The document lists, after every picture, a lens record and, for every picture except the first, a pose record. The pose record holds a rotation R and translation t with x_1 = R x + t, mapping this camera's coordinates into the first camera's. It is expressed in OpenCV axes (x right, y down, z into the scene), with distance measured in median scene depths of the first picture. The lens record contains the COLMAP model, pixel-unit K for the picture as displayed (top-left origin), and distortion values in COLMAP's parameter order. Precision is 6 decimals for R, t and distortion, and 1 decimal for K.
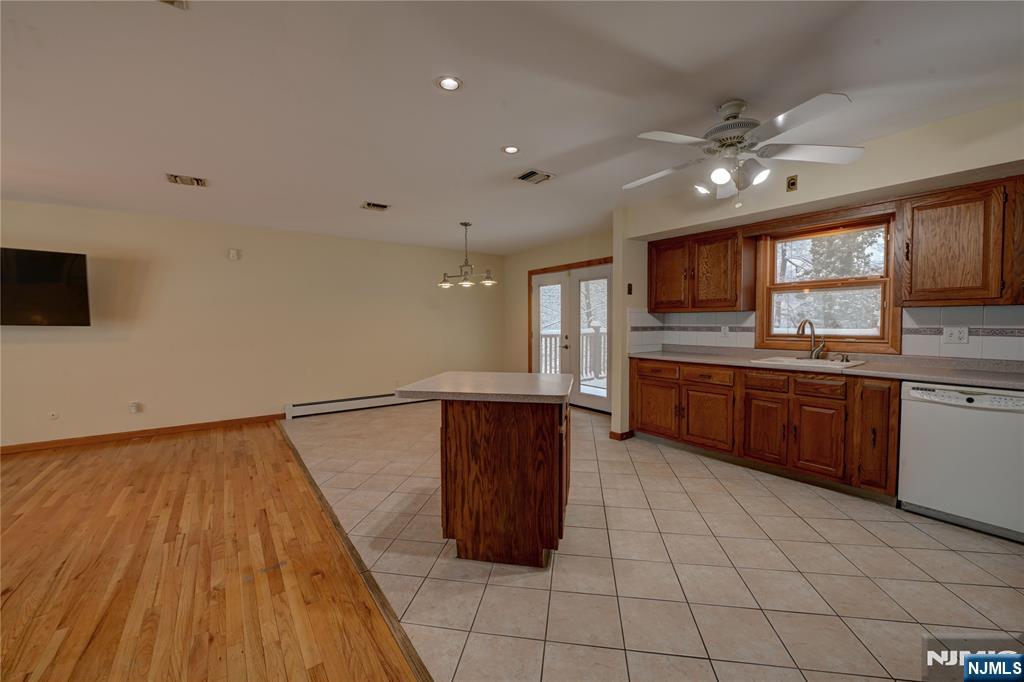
lens RADIAL K [[402.6, 0, 509.6], [0, 402.6, 335.8], [0, 0, 1]] dist [-0.010685, -0.001153]
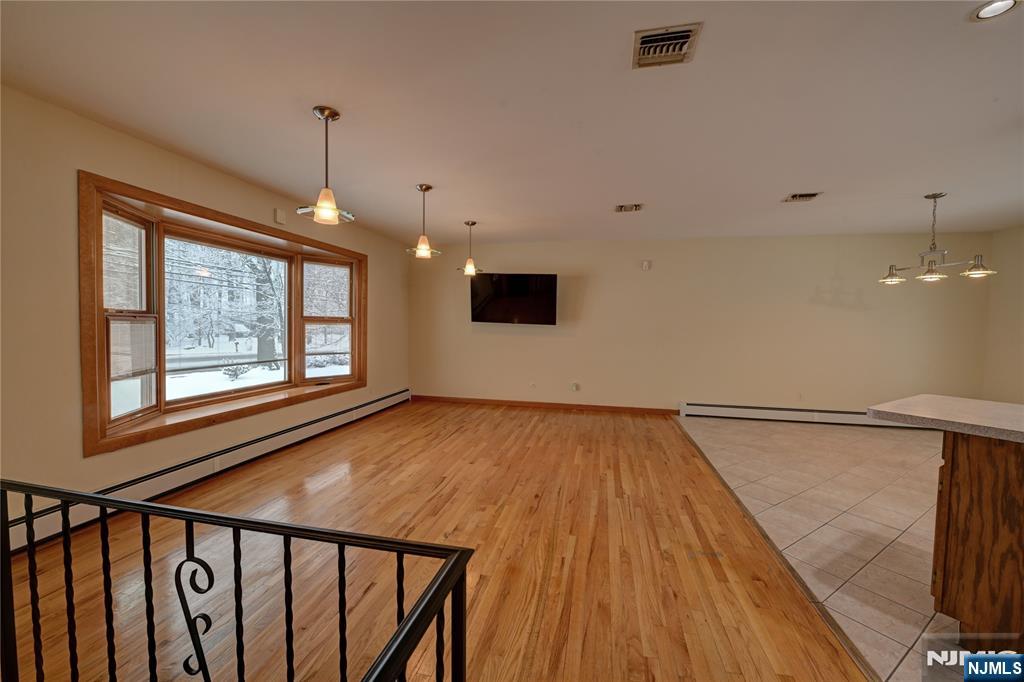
lens RADIAL K [[402.6, 0, 513.1], [0, 402.6, 337.8], [0, 0, 1]] dist [-0.010685, -0.001153]
pose [[0.665302, 0.041379, -0.745427, -0.116190], [-0.042703, 0.998937, 0.017339, 0.002737], [0.745352, 0.020296, 0.666362, -0.084117]]
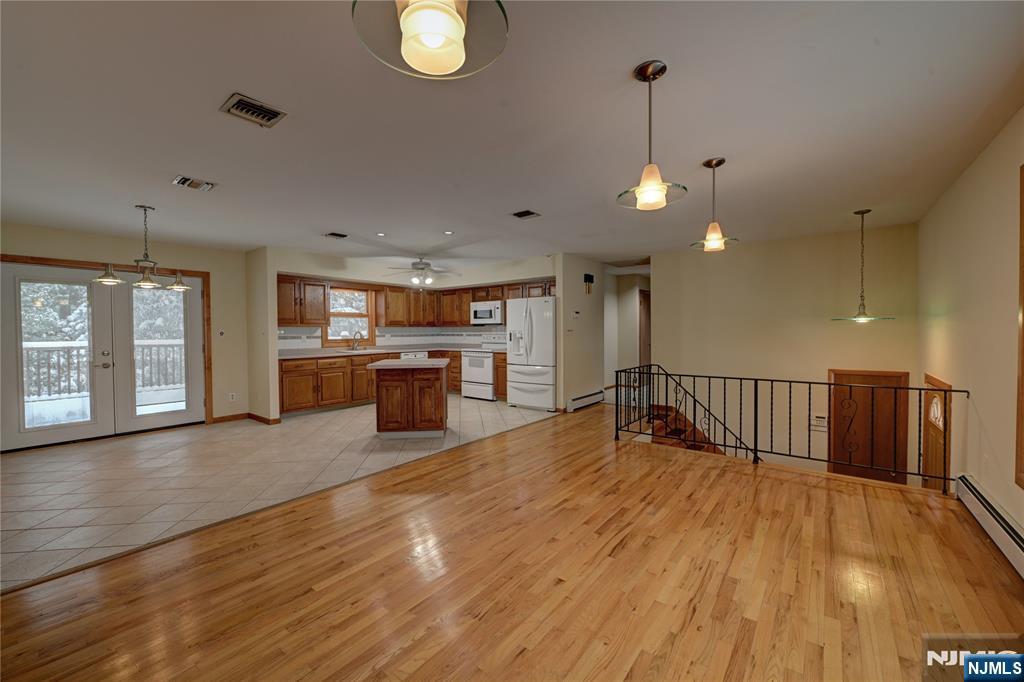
lens RADIAL K [[402.6, 0, 513.7], [0, 402.6, 336.9], [0, 0, 1]] dist [-0.010685, -0.001153]
pose [[-0.280027, -0.009436, 0.959946, -1.718524], [0.041674, 0.998890, 0.021975, -0.026251], [-0.959087, 0.046159, -0.279323, 0.885357]]
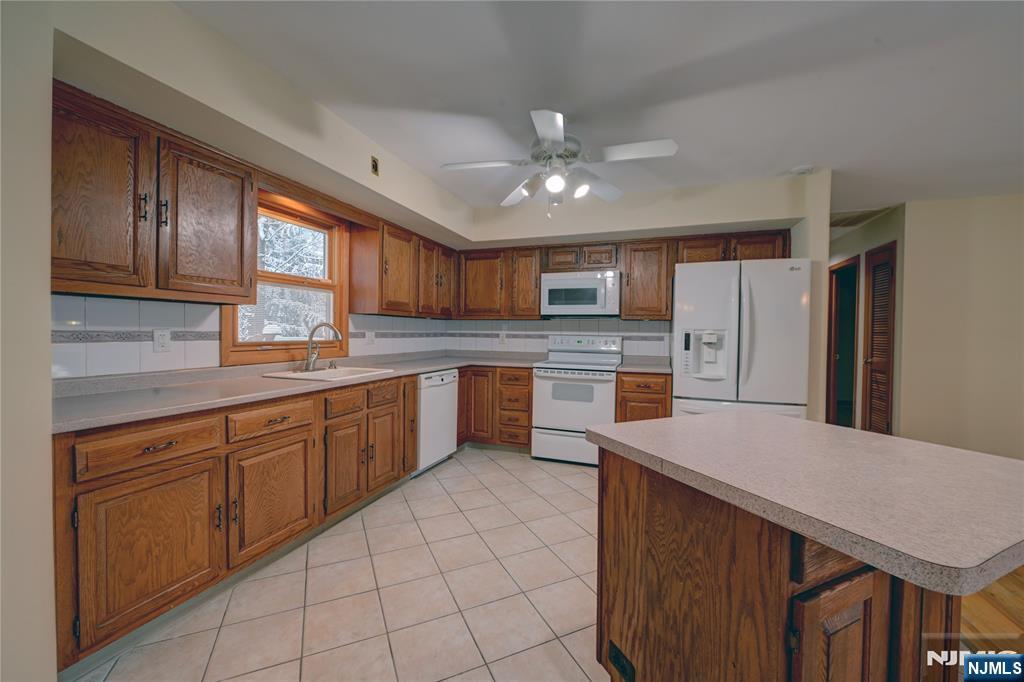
lens RADIAL K [[402.6, 0, 516.9], [0, 402.6, 337.7], [0, 0, 1]] dist [-0.010685, -0.001153]
pose [[-0.565879, -0.013934, 0.824371, -0.193005], [0.019533, 0.999350, 0.030300, -0.029412], [-0.824257, 0.033248, -0.565239, 1.260554]]
